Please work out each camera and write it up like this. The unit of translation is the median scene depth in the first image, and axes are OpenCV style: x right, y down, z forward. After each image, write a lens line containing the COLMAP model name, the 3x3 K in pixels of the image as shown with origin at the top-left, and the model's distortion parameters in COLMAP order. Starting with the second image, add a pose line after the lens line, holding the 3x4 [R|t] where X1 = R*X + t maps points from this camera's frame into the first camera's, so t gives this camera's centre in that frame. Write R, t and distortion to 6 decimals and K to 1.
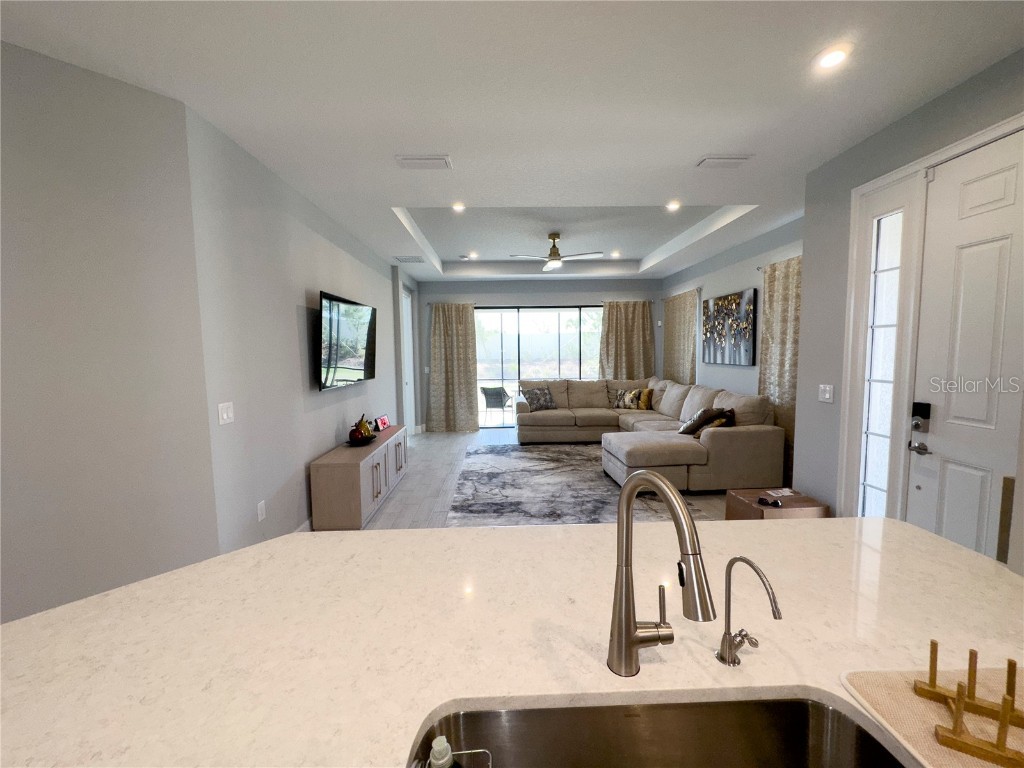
lens RADIAL K [[407.7, 0, 512.0], [0, 407.7, 384.0], [0, 0, 1]] dist [-0.000855, 0.000343]
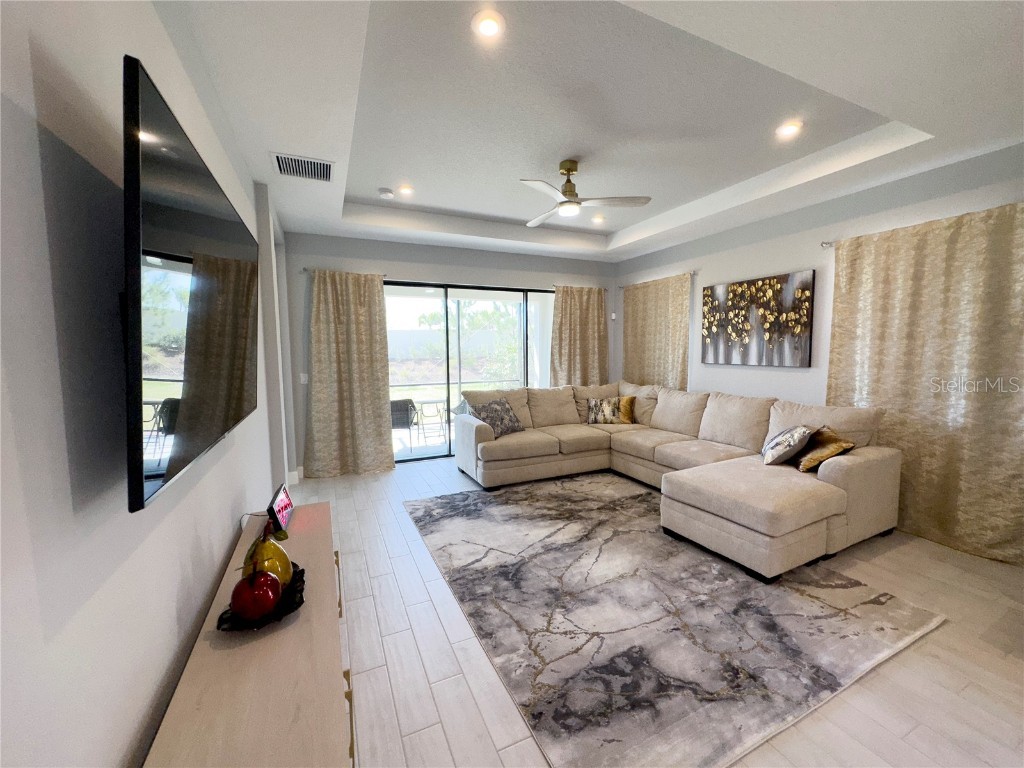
lens RADIAL K [[407.7, 0, 512.0], [0, 407.7, 384.0], [0, 0, 1]] dist [-0.000855, 0.000343]
pose [[0.919631, -0.028254, 0.391766, -0.227221], [0.027697, 0.999591, 0.007074, -0.030586], [-0.391805, 0.004345, 0.920038, 0.440870]]
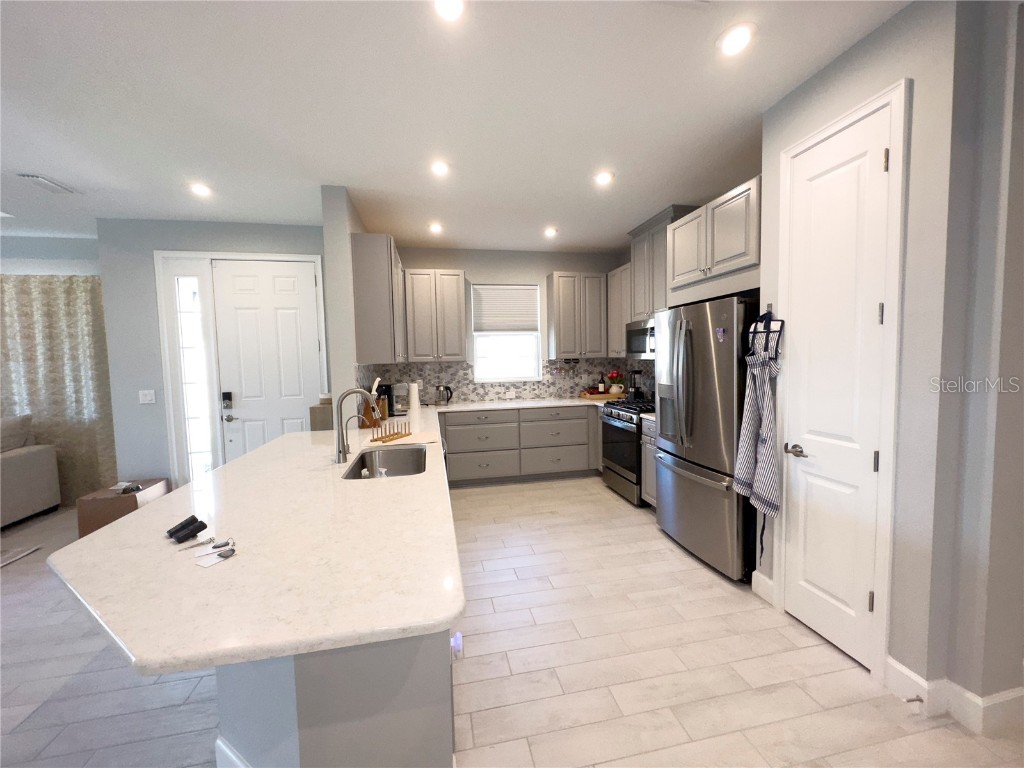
lens RADIAL K [[407.7, 0, 512.0], [0, 407.7, 384.0], [0, 0, 1]] dist [-0.000855, 0.000343]
pose [[-0.177695, -0.045847, 0.983017, -0.389861], [0.106039, 0.992206, 0.065443, 0.010844], [-0.978356, 0.115868, -0.171449, 0.038849]]
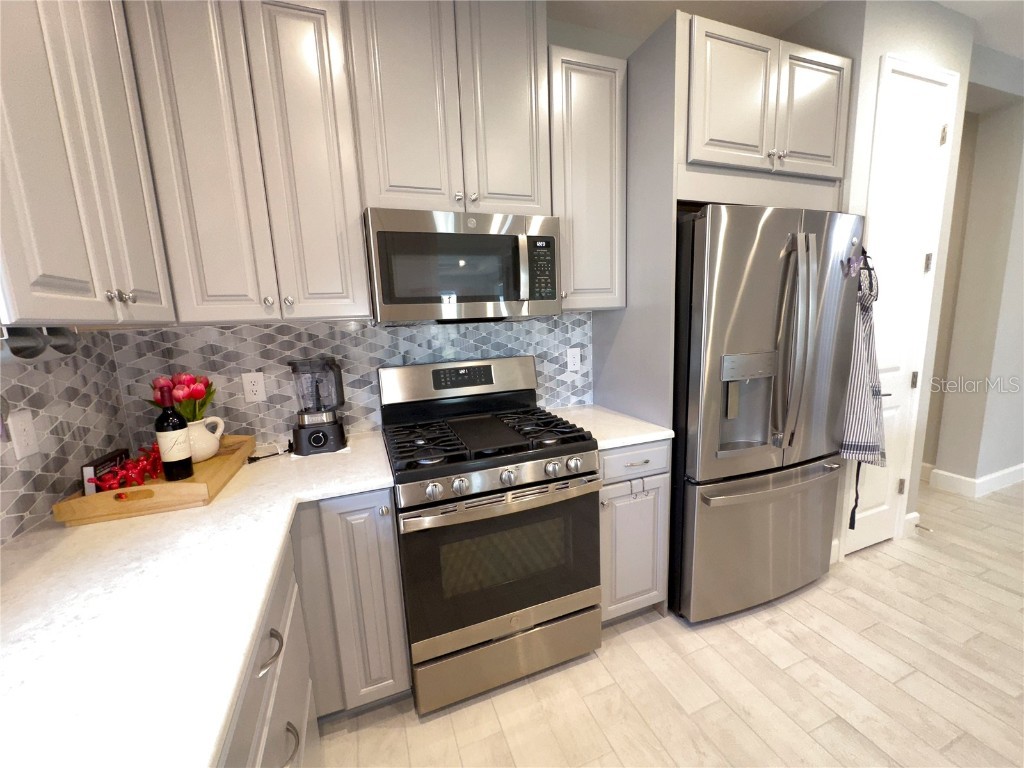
lens RADIAL K [[412.4, 0, 512.0], [0, 412.4, 384.0], [0, 0, 1]] dist [-0.000931, -0.000055]
pose [[-0.938776, 0.106920, -0.327518, 0.386443], [0.028301, 0.971346, 0.235981, 0.017843], [0.343364, 0.212264, -0.914902, -0.045775]]
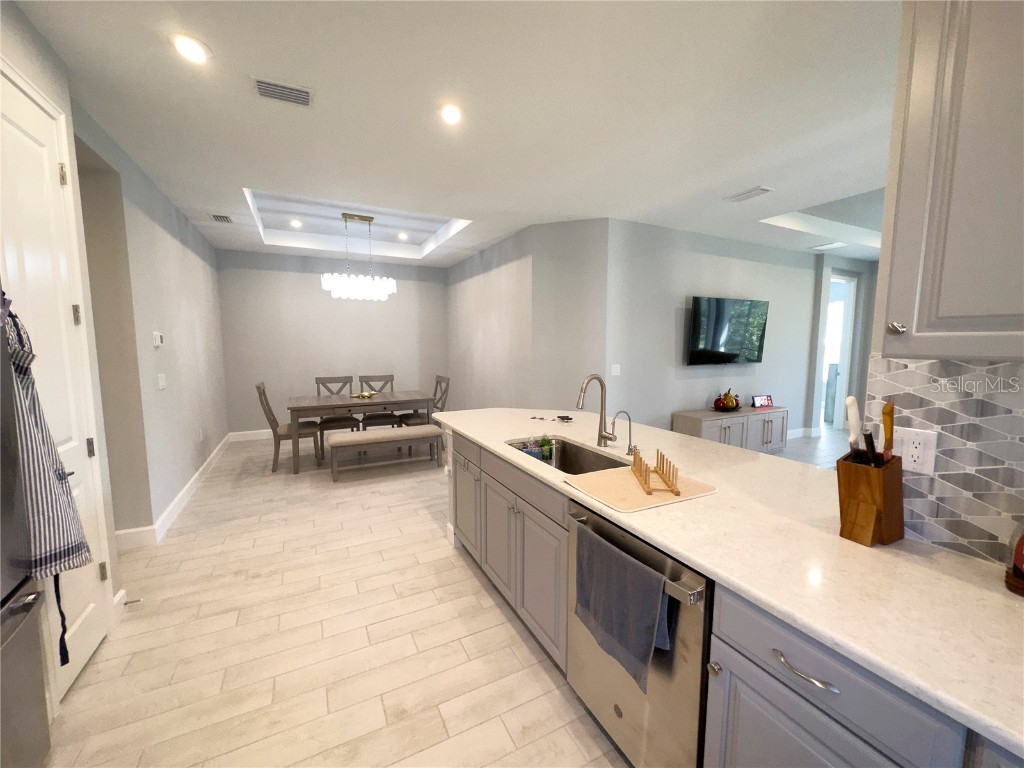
lens RADIAL K [[407.7, 0, 512.0], [0, 407.7, 384.0], [0, 0, 1]] dist [-0.000855, 0.000343]
pose [[0.436159, 0.105349, -0.893682, 0.340620], [-0.079705, 0.993743, 0.078244, 0.011098], [0.896333, 0.037104, 0.441827, -0.117955]]
